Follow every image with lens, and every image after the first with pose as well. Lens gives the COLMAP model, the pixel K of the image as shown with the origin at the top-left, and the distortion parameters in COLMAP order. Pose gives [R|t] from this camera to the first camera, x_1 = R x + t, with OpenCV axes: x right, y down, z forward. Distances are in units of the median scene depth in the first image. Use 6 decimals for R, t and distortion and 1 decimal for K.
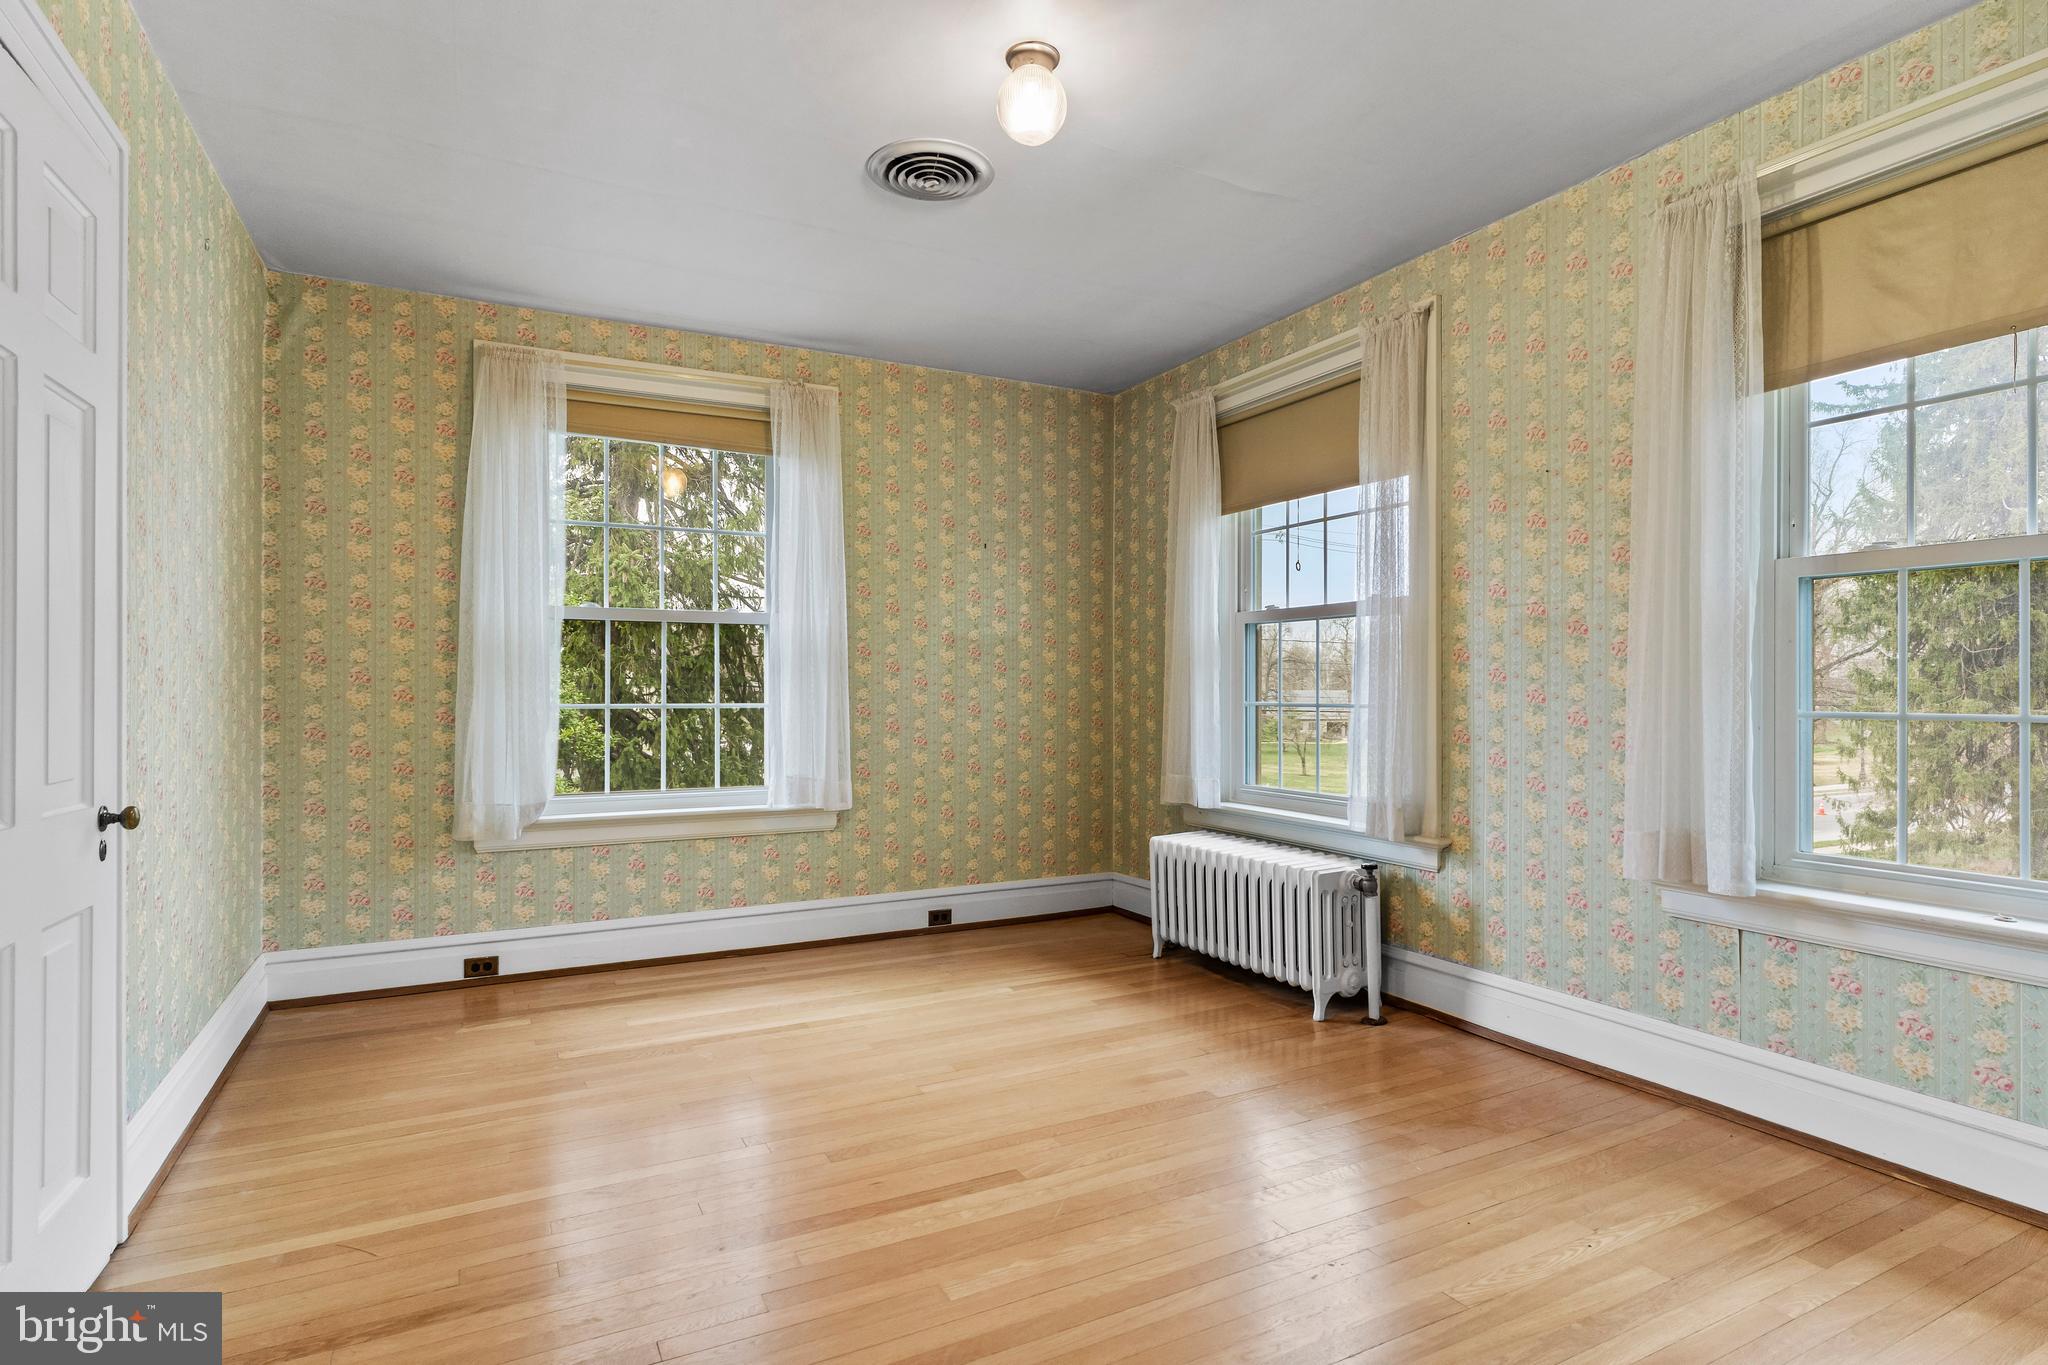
lens RADIAL K [[1054.4, 0, 1019.1], [0, 1054.4, 685.8], [0, 0, 1]] dist [-0.009916, 0.002232]
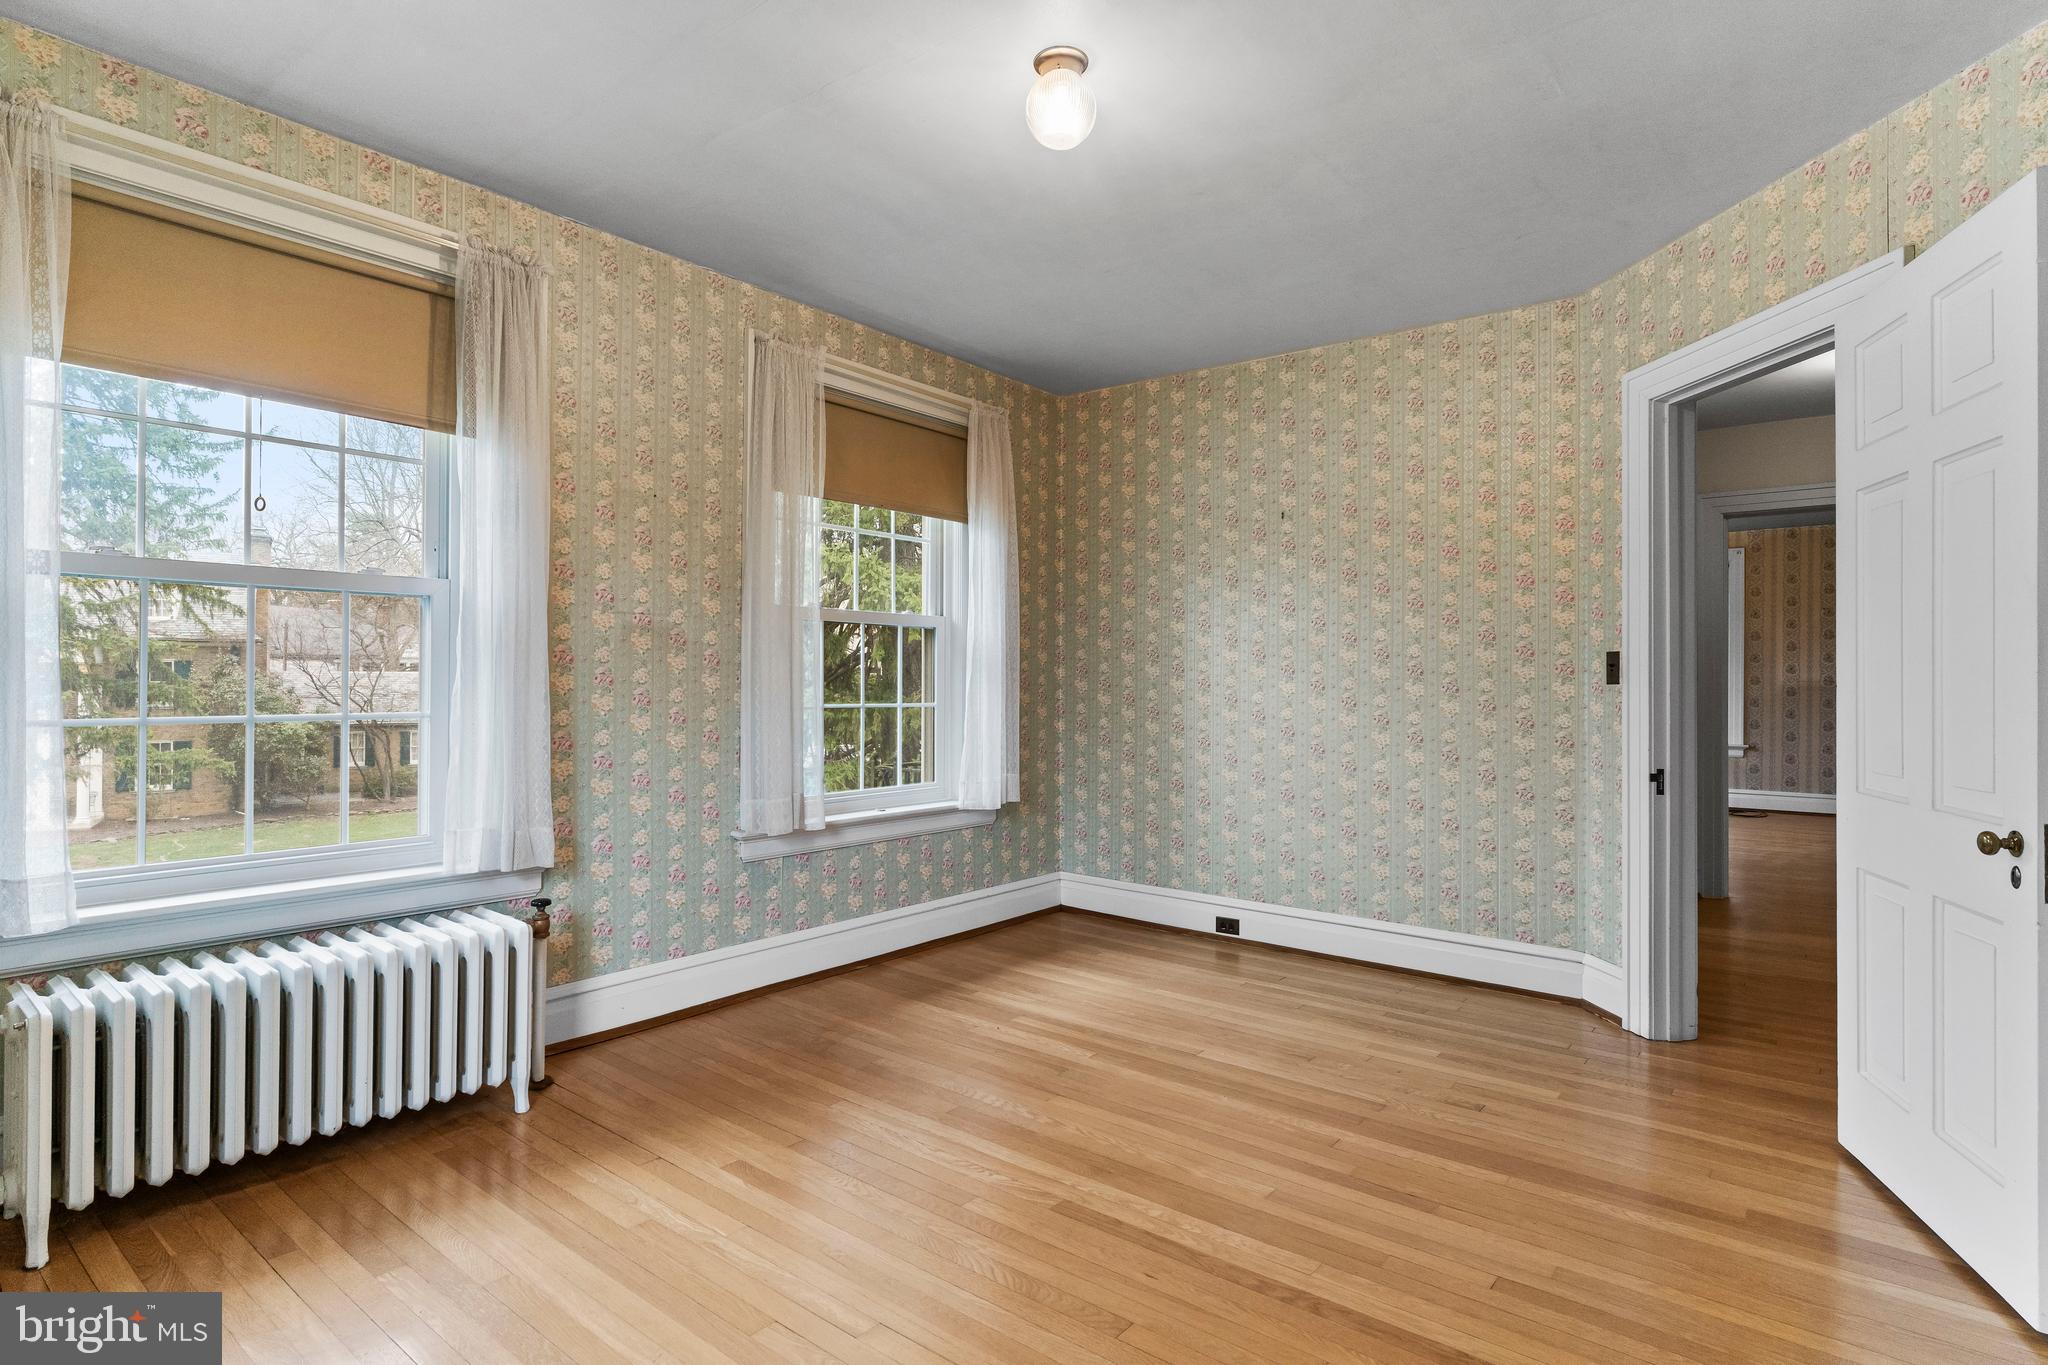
lens RADIAL K [[1054.4, 0, 1013.1], [0, 1054.4, 671.1], [0, 0, 1]] dist [-0.009916, 0.002232]
pose [[-0.392080, 0.004501, 0.919920, -0.948391], [-0.006334, 0.999951, -0.007592, -0.021343], [-0.919909, -0.008803, -0.392033, 1.538670]]
